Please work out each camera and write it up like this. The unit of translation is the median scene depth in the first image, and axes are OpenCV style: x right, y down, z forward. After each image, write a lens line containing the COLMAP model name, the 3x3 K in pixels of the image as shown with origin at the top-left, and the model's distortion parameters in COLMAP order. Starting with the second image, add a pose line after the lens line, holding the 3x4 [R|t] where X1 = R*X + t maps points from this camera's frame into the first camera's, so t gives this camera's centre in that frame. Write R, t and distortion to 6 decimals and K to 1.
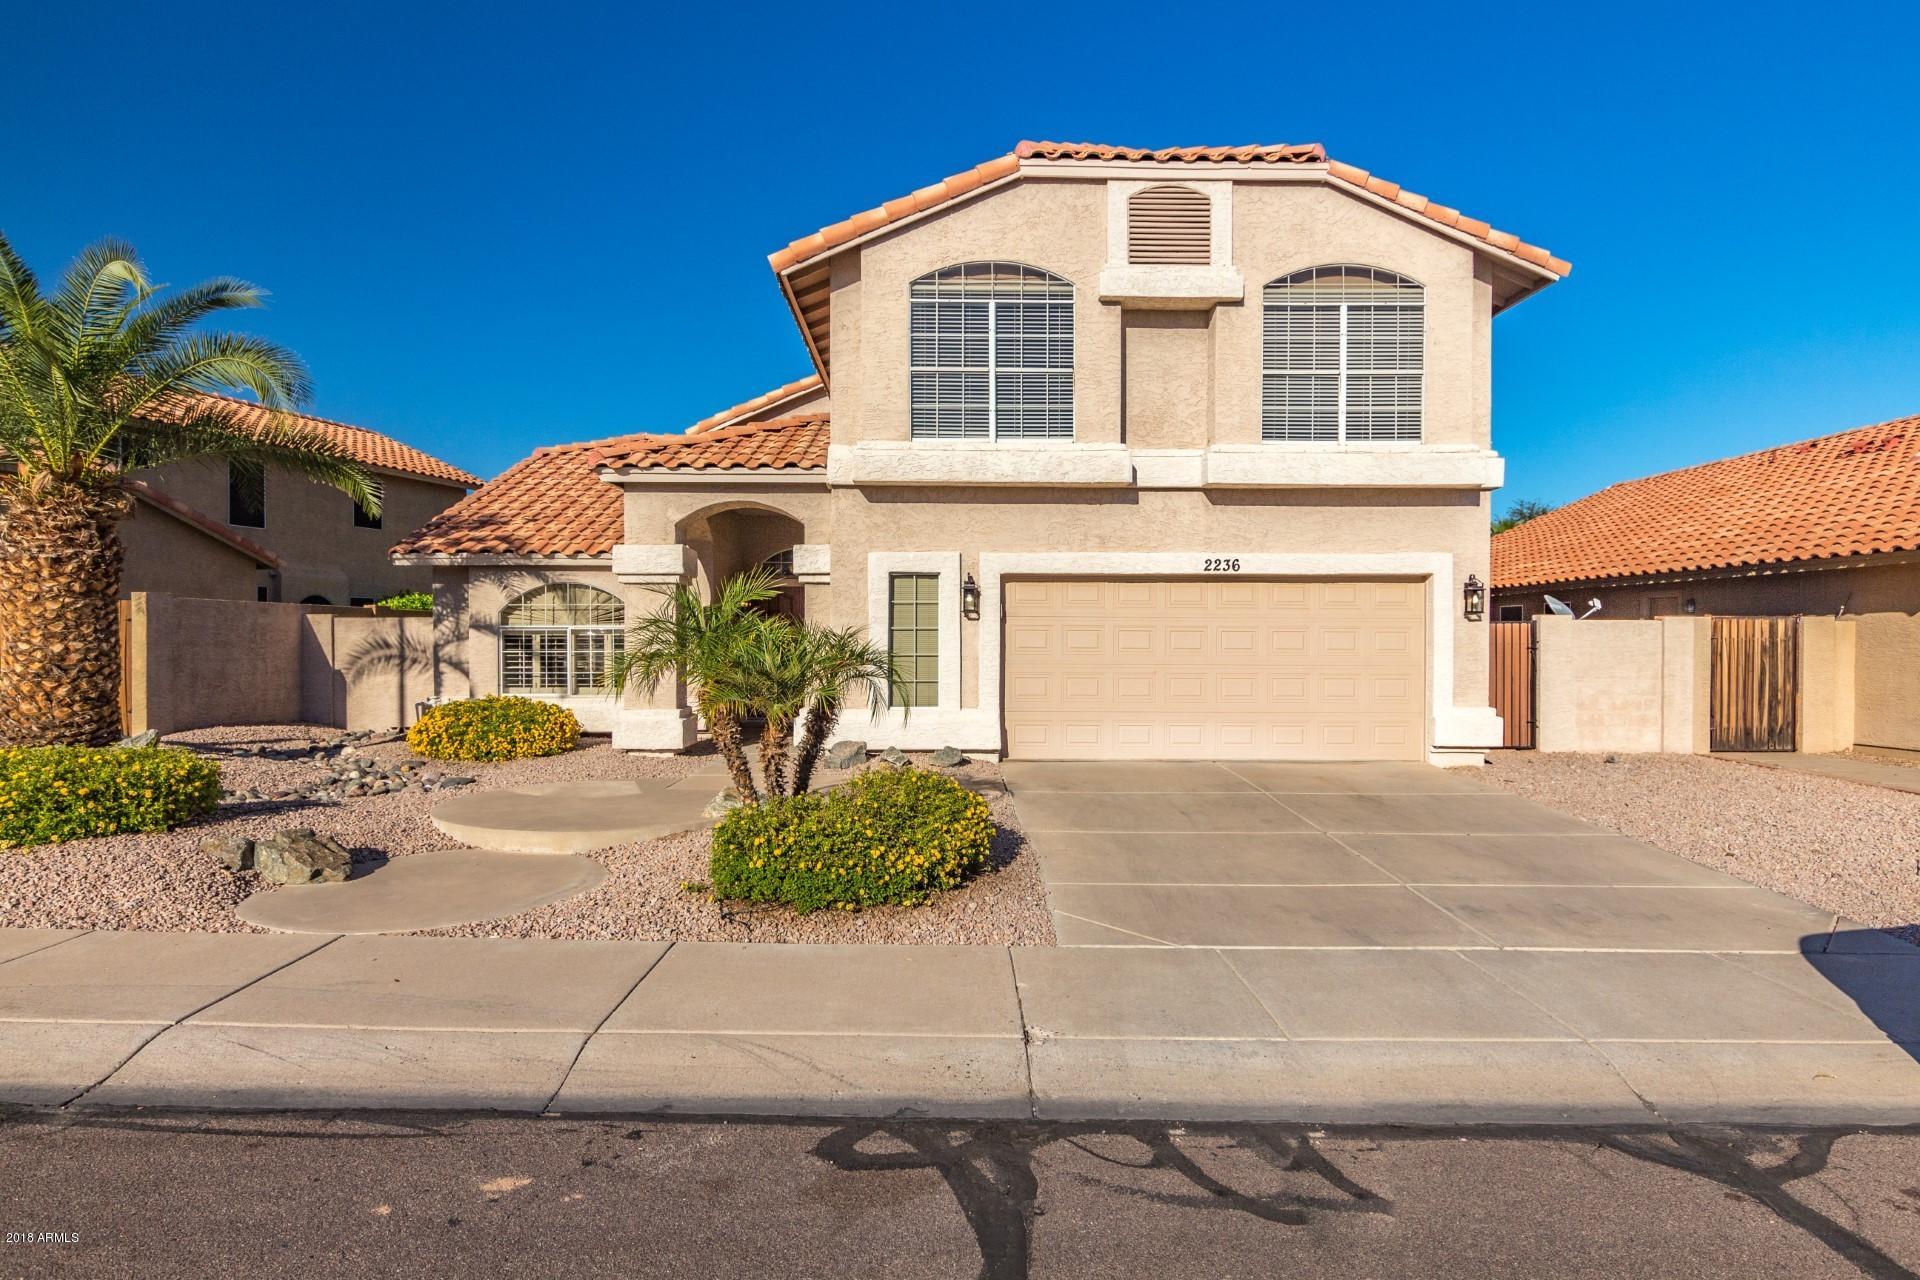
lens RADIAL K [[1069.3, 0, 957.2], [0, 1069.3, 640.4], [0, 0, 1]] dist [0.011986, -0.003336]
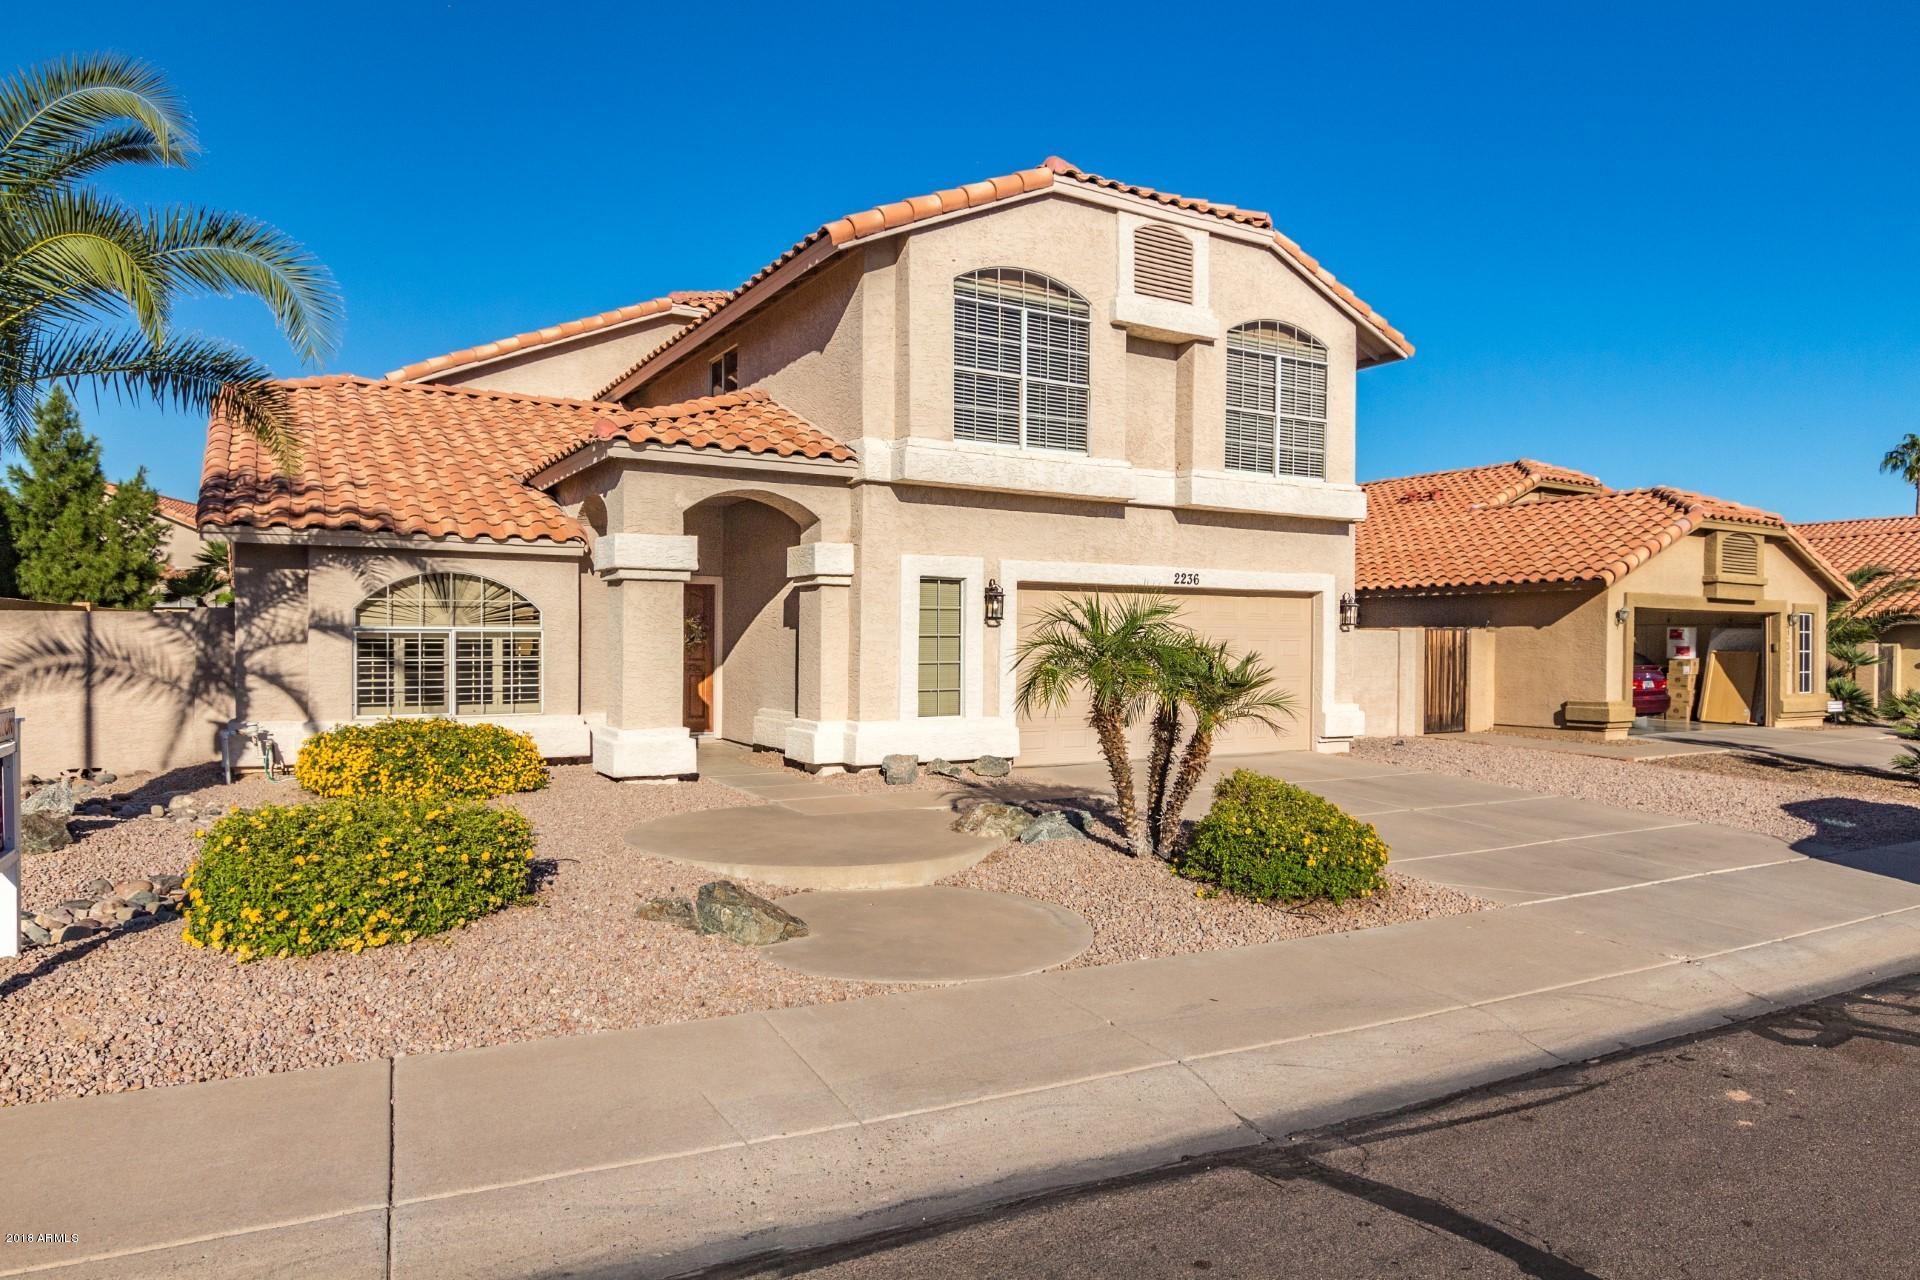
lens RADIAL K [[1173.6, 0, 958.9], [0, 1173.6, 642.3], [0, 0, 1]] dist [0.001877, 0.001633]
pose [[0.868382, 0.002981, 0.495886, -0.558716], [-0.005357, 0.999980, 0.003369, -0.008521], [-0.495866, -0.005582, 0.868381, 0.074171]]
